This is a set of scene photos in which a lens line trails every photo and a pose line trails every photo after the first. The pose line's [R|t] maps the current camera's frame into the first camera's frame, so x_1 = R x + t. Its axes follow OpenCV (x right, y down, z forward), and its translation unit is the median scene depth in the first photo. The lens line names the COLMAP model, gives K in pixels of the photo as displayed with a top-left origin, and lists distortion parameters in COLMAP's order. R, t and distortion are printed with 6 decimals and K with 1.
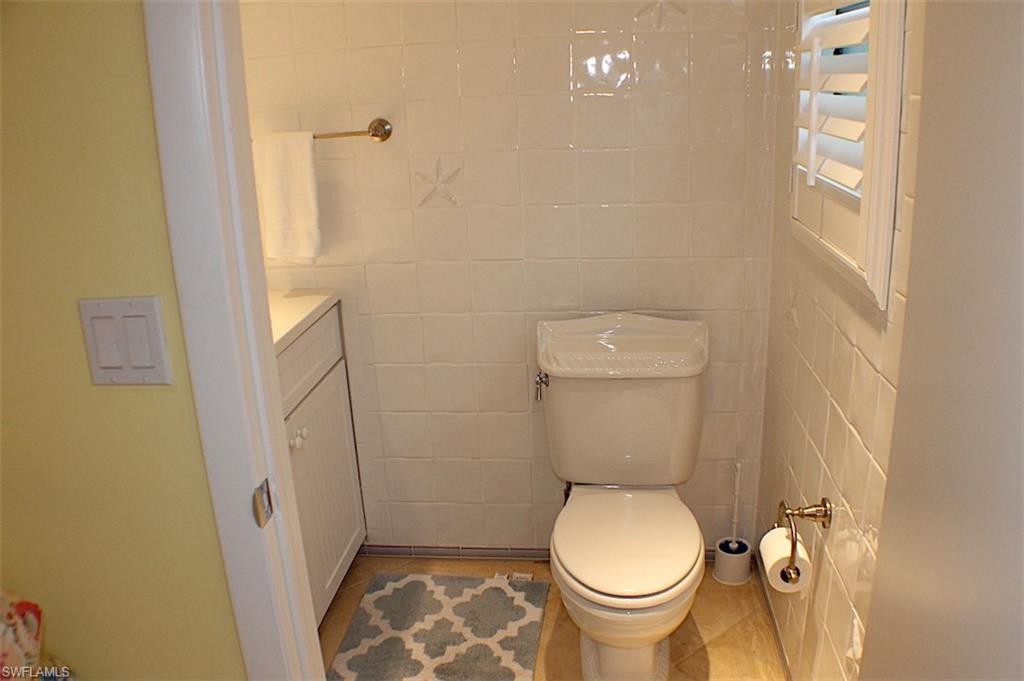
lens RADIAL K [[842.6, 0, 512.0], [0, 842.6, 340.5], [0, 0, 1]] dist [-0.217821, 0.082915]
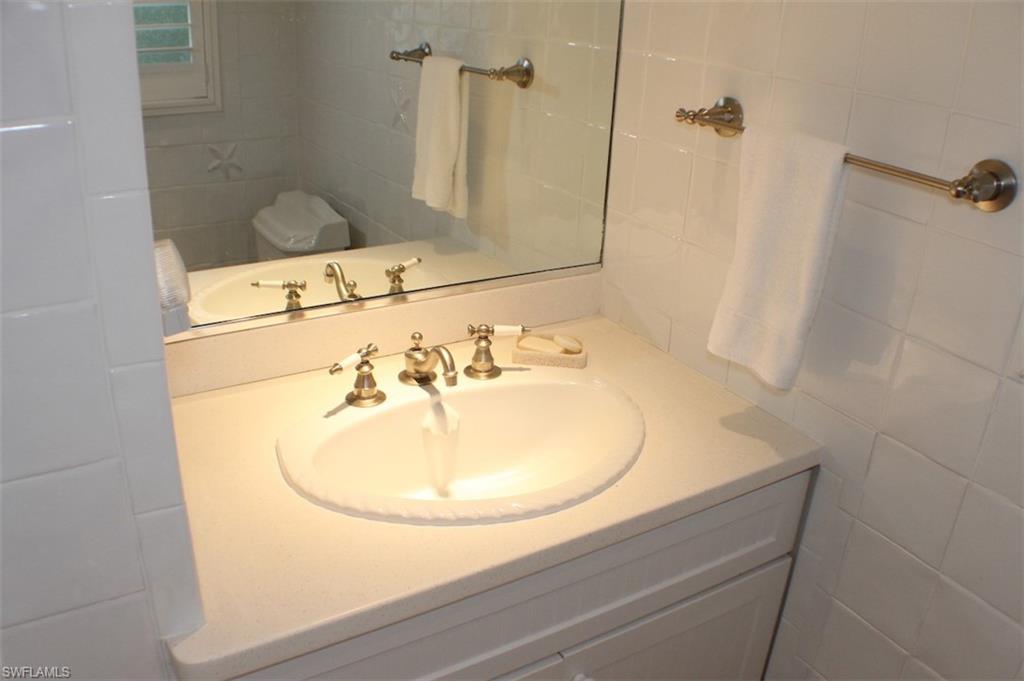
lens RADIAL K [[842.6, 0, 512.0], [0, 842.6, 340.5], [0, 0, 1]] dist [-0.217821, 0.082915]
pose [[0.592663, 0.388090, -0.705788, 0.011673], [-0.309731, 0.918697, 0.245076, -0.195143], [0.743517, 0.073357, 0.664681, 0.529265]]
